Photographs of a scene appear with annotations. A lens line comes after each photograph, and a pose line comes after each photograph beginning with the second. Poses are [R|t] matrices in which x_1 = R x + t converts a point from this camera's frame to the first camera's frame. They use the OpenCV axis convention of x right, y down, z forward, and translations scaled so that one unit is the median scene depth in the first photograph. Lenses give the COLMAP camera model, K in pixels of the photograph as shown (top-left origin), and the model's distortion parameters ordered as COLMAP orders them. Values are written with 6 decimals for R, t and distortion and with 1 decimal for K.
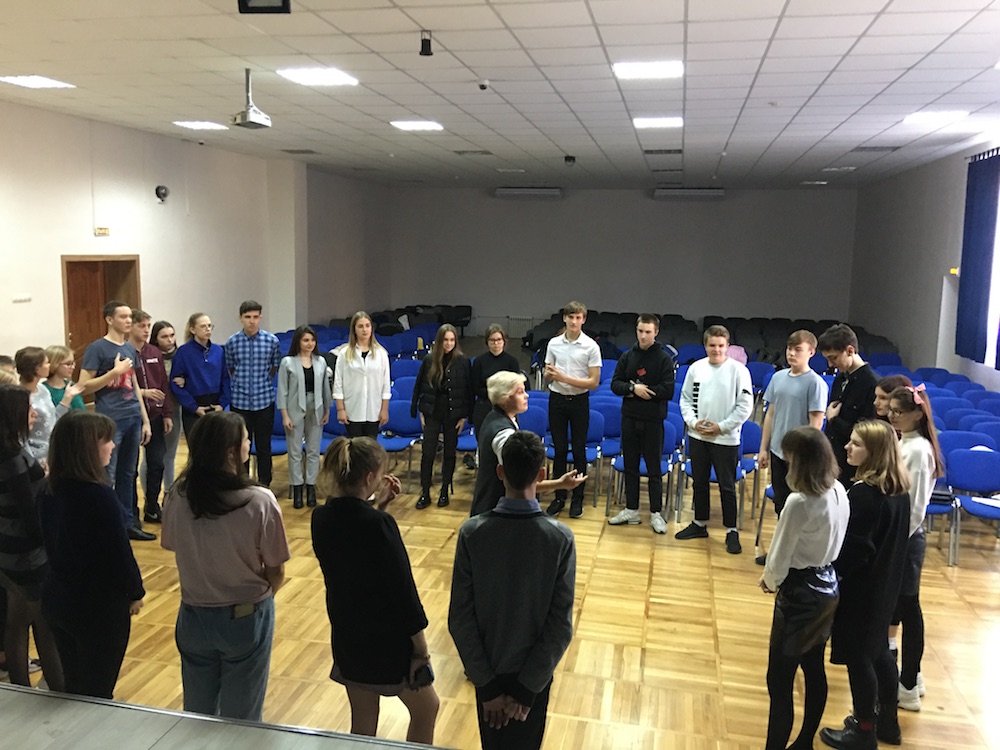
lens RADIAL K [[816.1, 0, 498.4], [0, 816.1, 375.5], [0, 0, 1]] dist [0.067749, -0.000172]
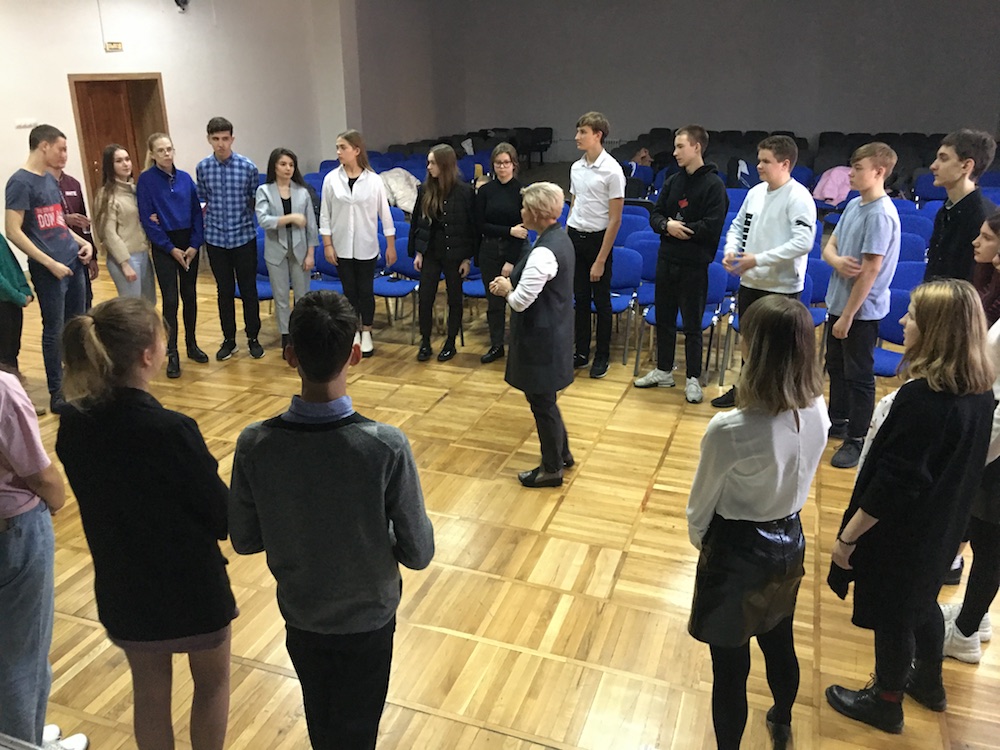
lens RADIAL K [[848.9, 0, 501.4], [0, 848.9, 331.2], [0, 0, 1]] dist [0.112044, -0.193930]
pose [[0.992424, 0.014682, -0.121981, 0.103582], [0.003228, 0.989376, 0.145343, -0.001835], [0.122819, -0.144636, 0.981833, 0.132646]]
